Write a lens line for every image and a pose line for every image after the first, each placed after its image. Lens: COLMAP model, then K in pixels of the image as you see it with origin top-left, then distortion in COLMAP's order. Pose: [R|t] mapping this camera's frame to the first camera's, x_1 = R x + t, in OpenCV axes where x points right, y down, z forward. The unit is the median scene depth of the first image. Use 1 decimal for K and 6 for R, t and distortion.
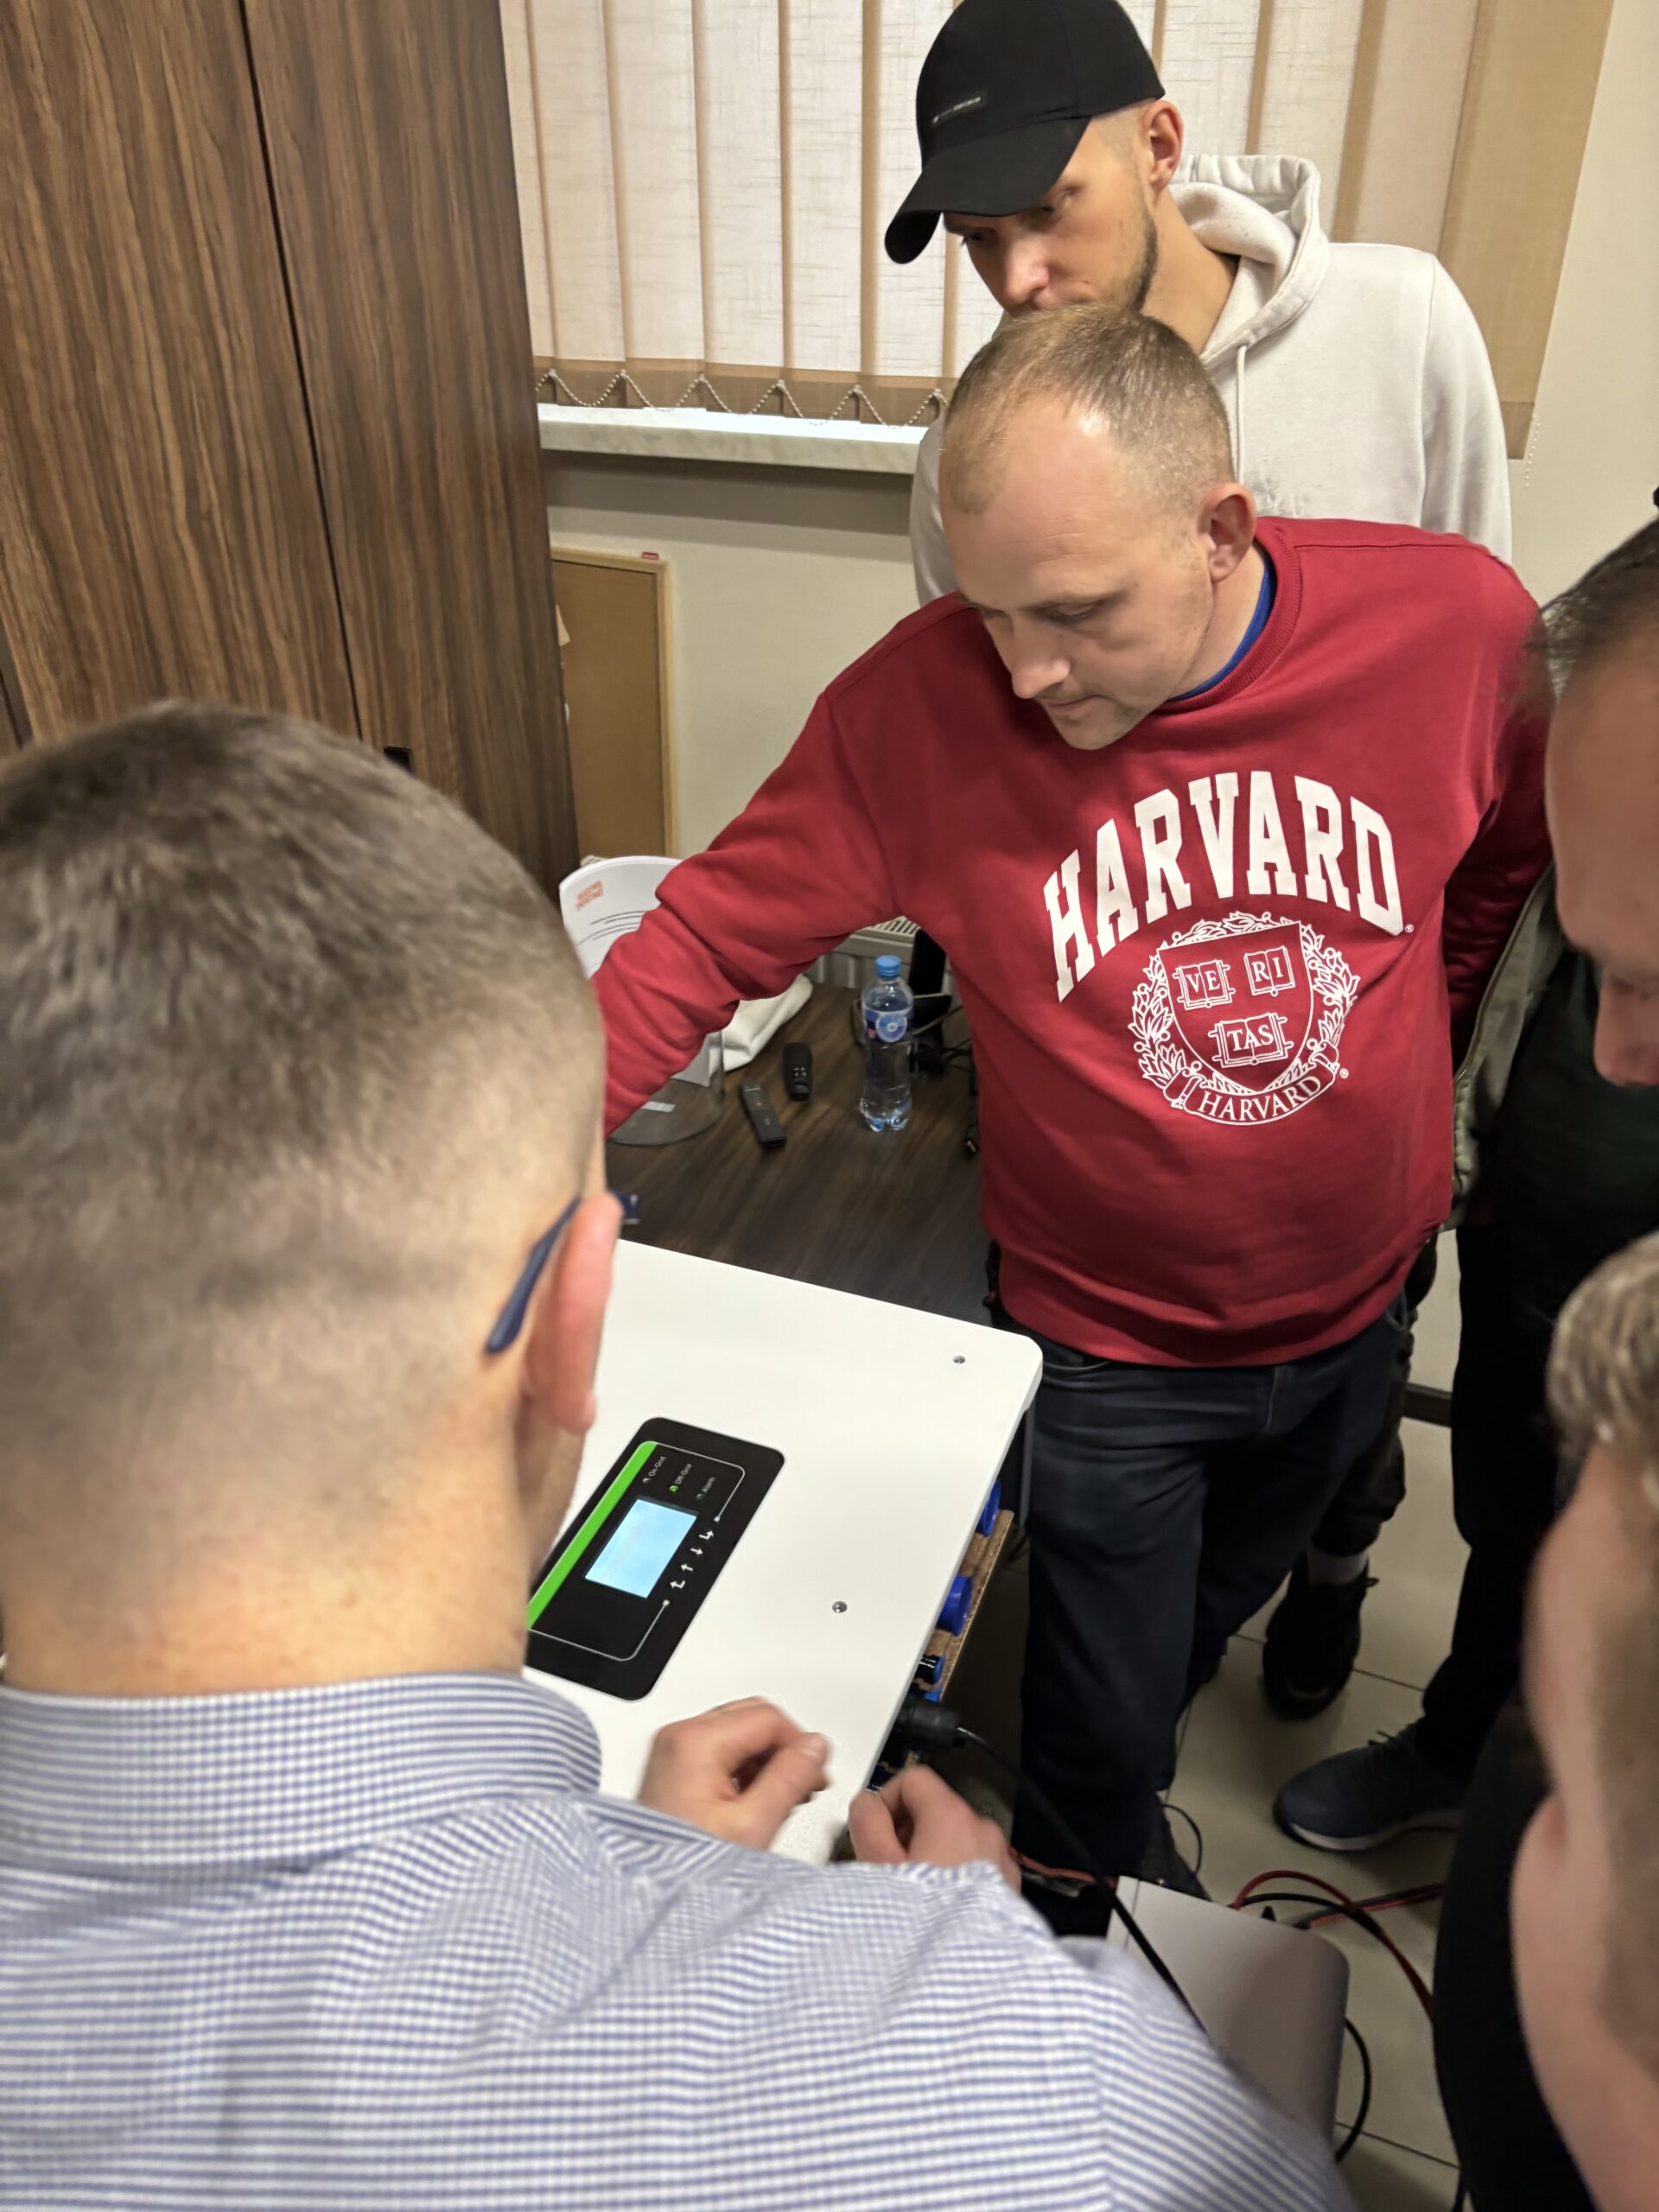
lens RADIAL K [[1682.0, 0, 829.5], [0, 1682.0, 1106.0], [0, 0, 1]] dist [0.055978, -0.076469]
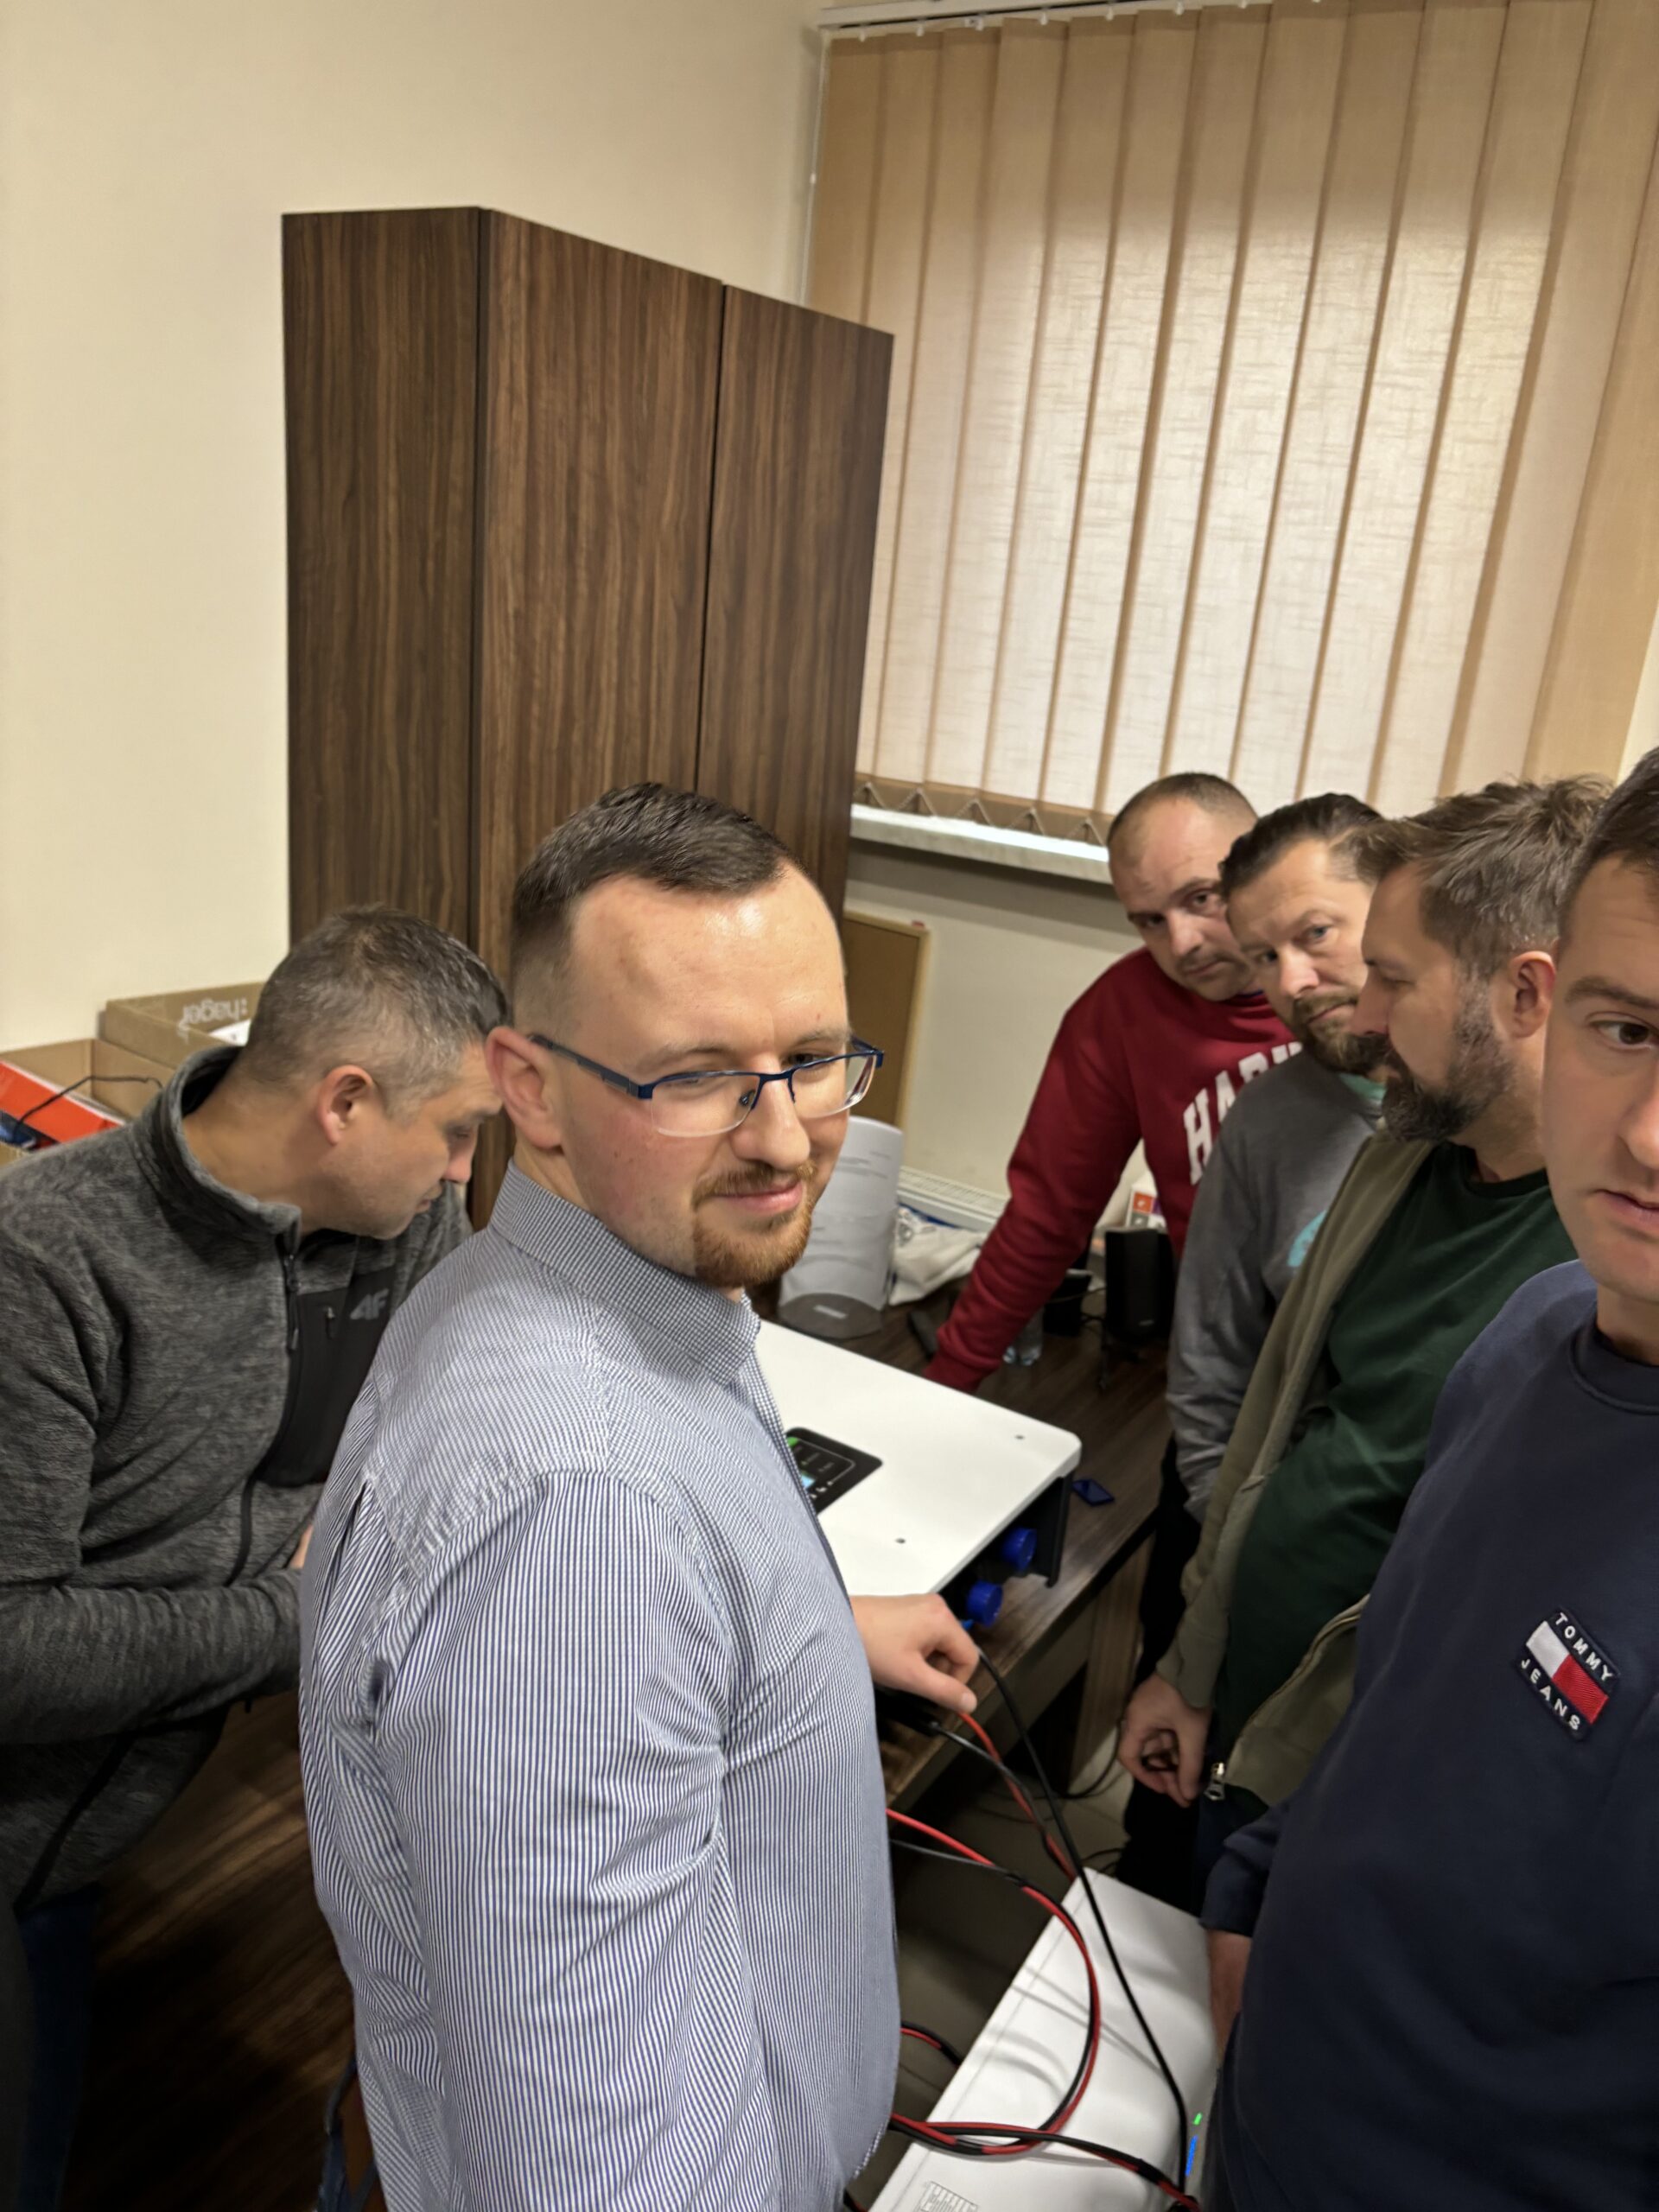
lens RADIAL K [[1682.0, 0, 829.5], [0, 1682.0, 1106.0], [0, 0, 1]] dist [0.055978, -0.076469]
pose [[0.976310, 0.151127, -0.154855, 0.061884], [-0.184673, 0.954939, -0.232351, 0.152335], [0.112763, 0.255444, 0.960225, -0.267705]]
